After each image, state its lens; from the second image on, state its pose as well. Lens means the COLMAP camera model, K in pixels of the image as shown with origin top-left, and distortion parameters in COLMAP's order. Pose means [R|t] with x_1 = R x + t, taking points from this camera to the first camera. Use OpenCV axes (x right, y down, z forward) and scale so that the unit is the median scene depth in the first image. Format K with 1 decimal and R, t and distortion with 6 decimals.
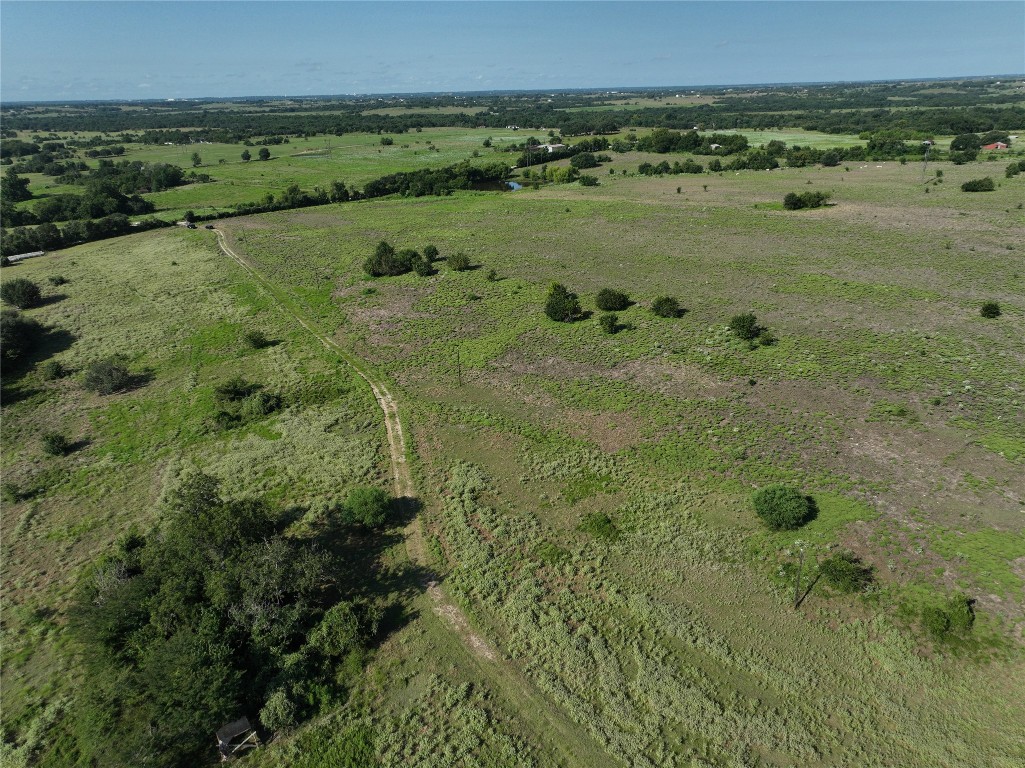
lens RADIAL K [[721.1, 0, 517.4], [0, 721.1, 383.1], [0, 0, 1]] dist [-0.003043, 0.020379]
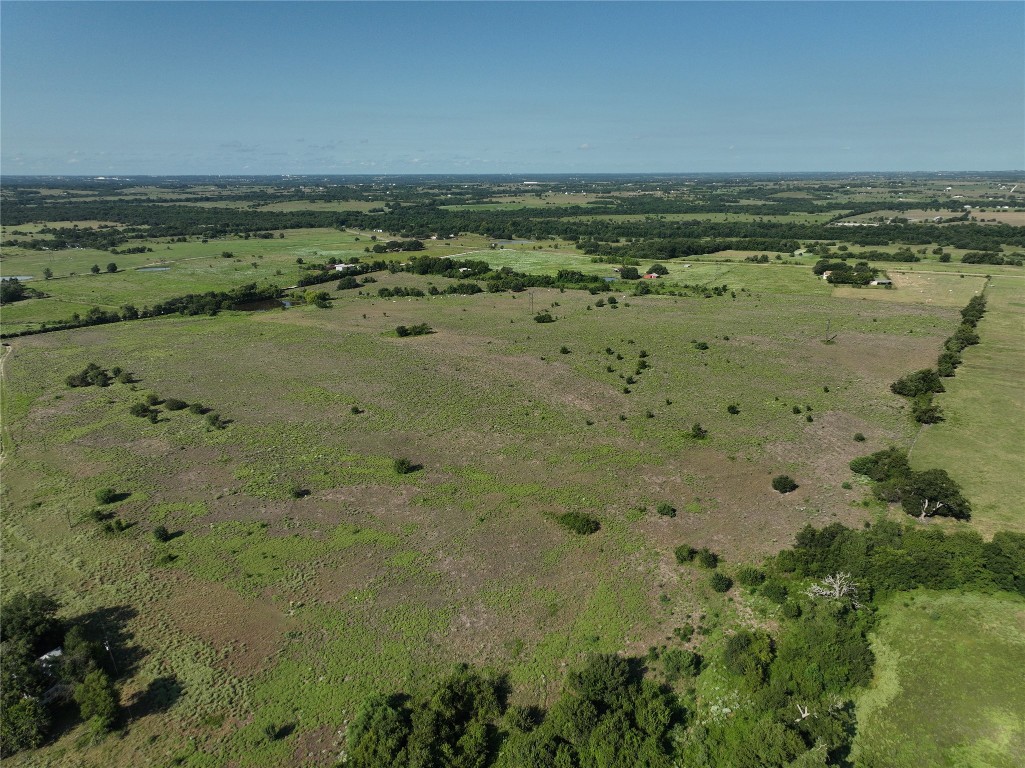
lens RADIAL K [[721.1, 0, 517.4], [0, 721.1, 383.1], [0, 0, 1]] dist [-0.003043, 0.020379]
pose [[0.996703, -0.003056, 0.081078, 0.641800], [0.011274, 0.994812, -0.101105, 0.019820], [-0.080349, 0.101686, 0.991566, -0.672795]]
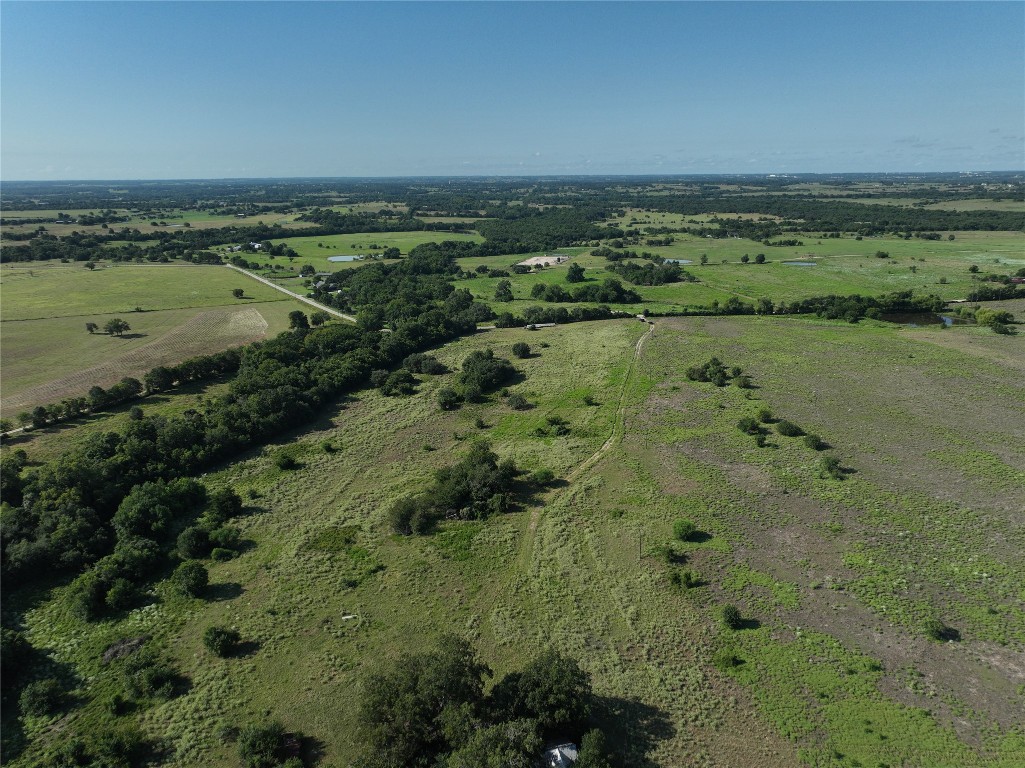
lens RADIAL K [[721.1, 0, 517.4], [0, 721.1, 383.1], [0, 0, 1]] dist [-0.003043, 0.020379]
pose [[0.728327, 0.208486, -0.652743, 0.515801], [-0.266803, 0.963698, 0.010107, -0.053216], [0.631154, 0.166793, 0.757512, -0.388599]]
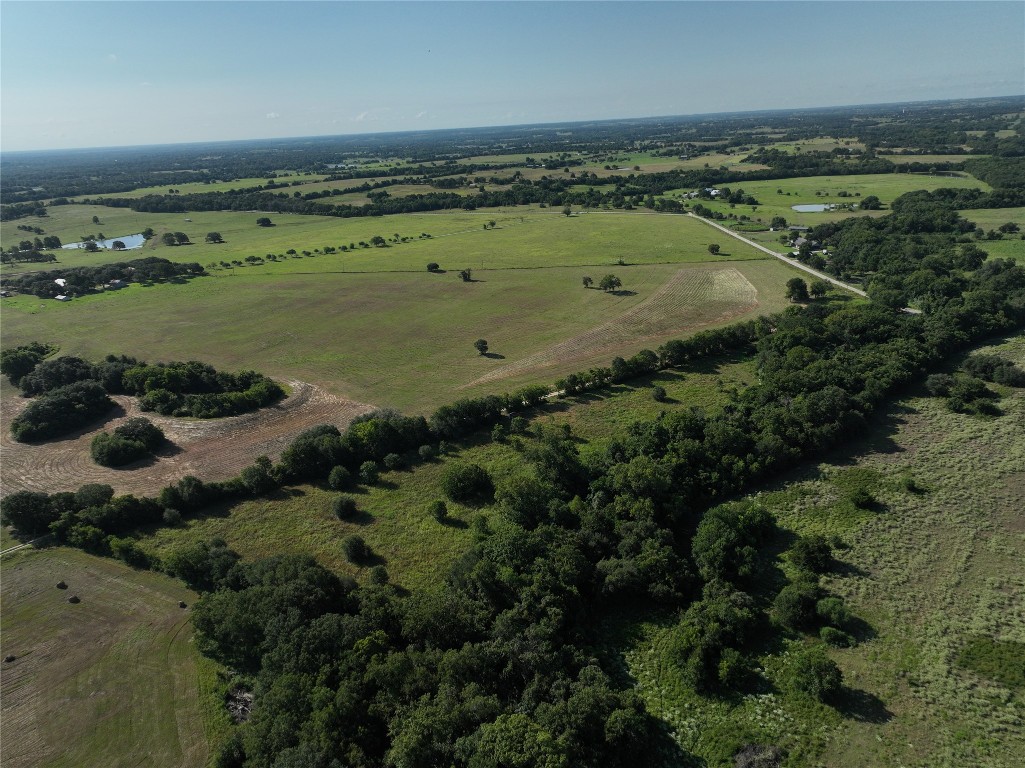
lens RADIAL K [[721.1, 0, 517.4], [0, 721.1, 383.1], [0, 0, 1]] dist [-0.003043, 0.020379]
pose [[0.270469, 0.338013, -0.901440, 0.189405], [-0.320800, 0.914469, 0.246645, -0.043067], [0.907708, 0.222472, 0.355770, -0.490254]]
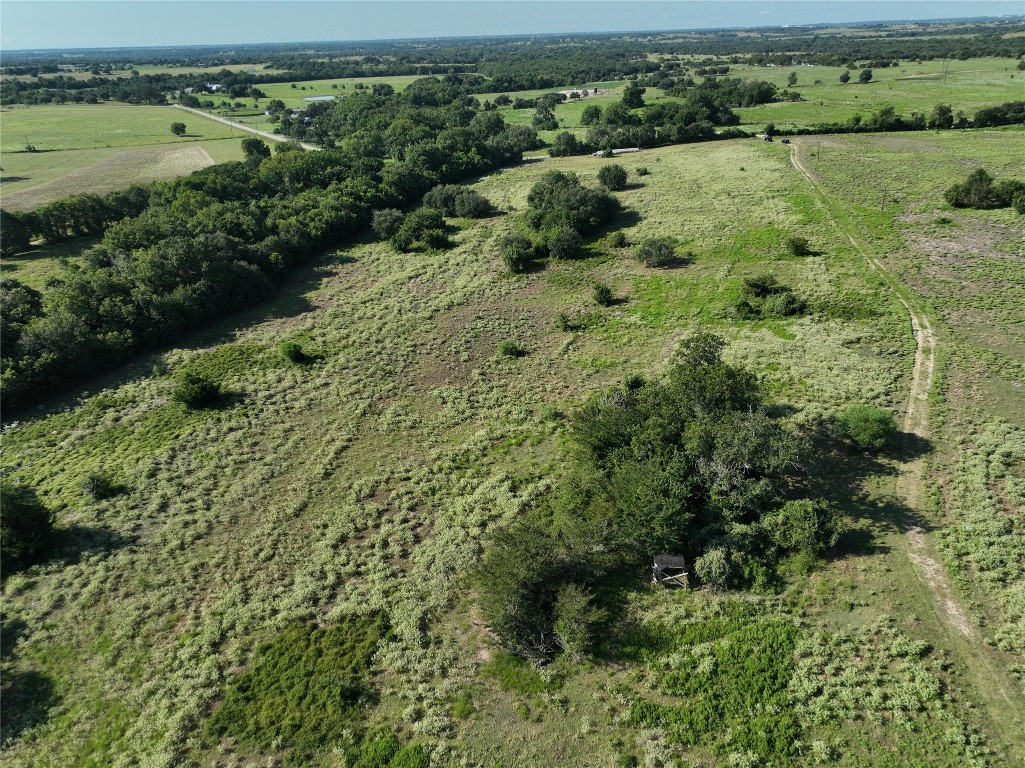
lens RADIAL K [[721.1, 0, 517.4], [0, 721.1, 383.1], [0, 0, 1]] dist [-0.003043, 0.020379]
pose [[0.737361, 0.296254, -0.607069, 0.000500], [-0.243962, 0.954832, 0.169642, 0.030933], [0.629906, 0.023015, 0.776330, 0.012563]]
